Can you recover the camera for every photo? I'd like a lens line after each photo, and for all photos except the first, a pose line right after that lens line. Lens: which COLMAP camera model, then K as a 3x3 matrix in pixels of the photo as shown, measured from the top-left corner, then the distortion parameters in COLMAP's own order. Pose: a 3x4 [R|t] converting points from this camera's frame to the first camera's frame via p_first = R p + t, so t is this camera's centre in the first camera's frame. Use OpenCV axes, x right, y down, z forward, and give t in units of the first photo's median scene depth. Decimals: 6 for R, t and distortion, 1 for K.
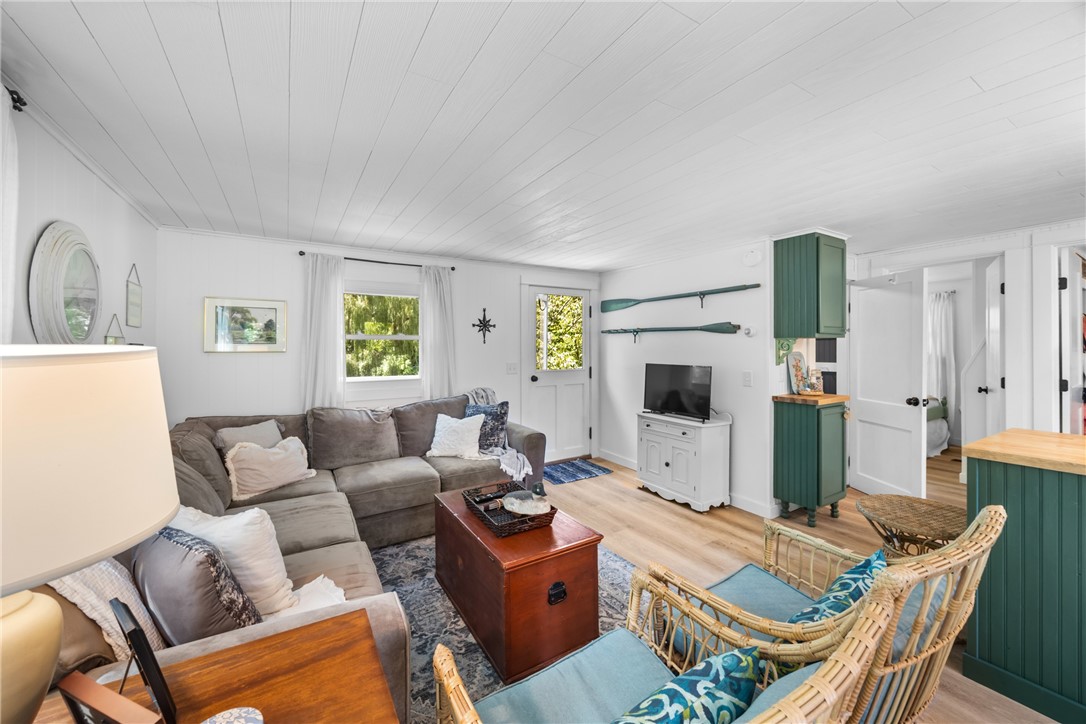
lens RADIAL K [[415.3, 0, 550.6], [0, 415.3, 345.0], [0, 0, 1]] dist [-0.005707, 0.000907]
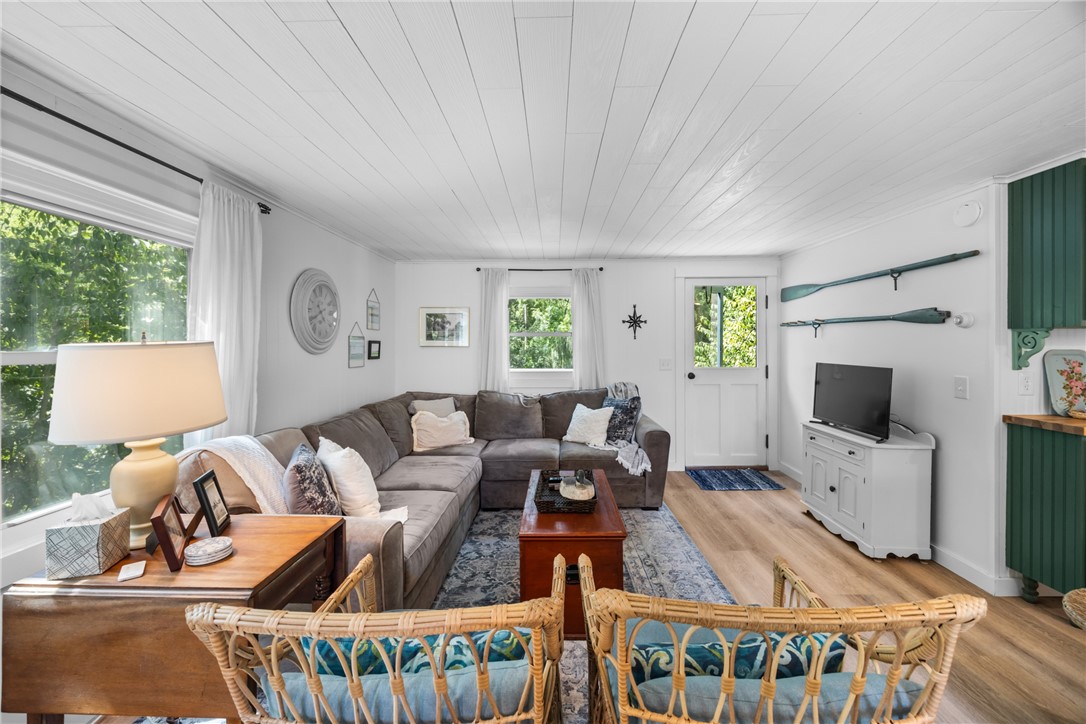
lens RADIAL K [[415.3, 0, 554.7], [0, 415.3, 344.1], [0, 0, 1]] dist [-0.005707, 0.000907]
pose [[0.842395, 0.001151, -0.538860, 0.274464], [0.003223, 0.999969, 0.007175, 0.000503], [0.538851, -0.007781, 0.842365, 0.042851]]
